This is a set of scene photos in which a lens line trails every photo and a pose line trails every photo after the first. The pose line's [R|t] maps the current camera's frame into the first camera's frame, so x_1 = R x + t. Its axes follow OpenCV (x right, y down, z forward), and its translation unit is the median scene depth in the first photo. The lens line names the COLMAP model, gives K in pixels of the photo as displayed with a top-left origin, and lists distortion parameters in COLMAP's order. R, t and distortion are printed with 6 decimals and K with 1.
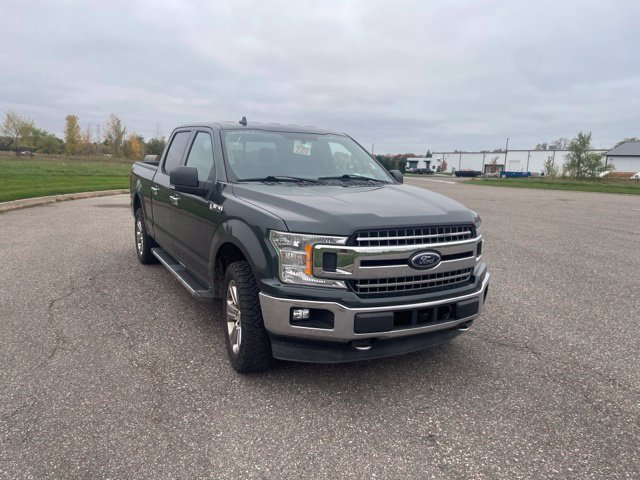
lens RADIAL K [[480.7, 0, 319.2], [0, 480.7, 255.2], [0, 0, 1]] dist [0.007522, -0.000553]
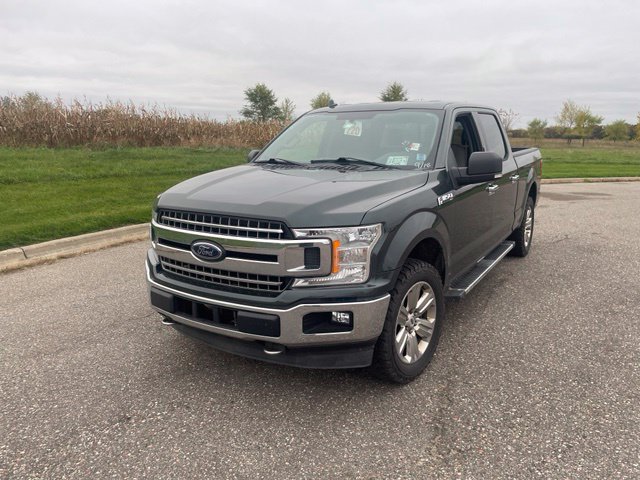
lens RADIAL K [[480.7, 0, 319.2], [0, 480.7, 255.2], [0, 0, 1]] dist [0.007522, -0.000553]
pose [[0.490397, 0.173377, -0.854079, 0.561245], [-0.152361, 0.981975, 0.111857, -0.058836], [0.858078, 0.075273, 0.507973, 0.371581]]
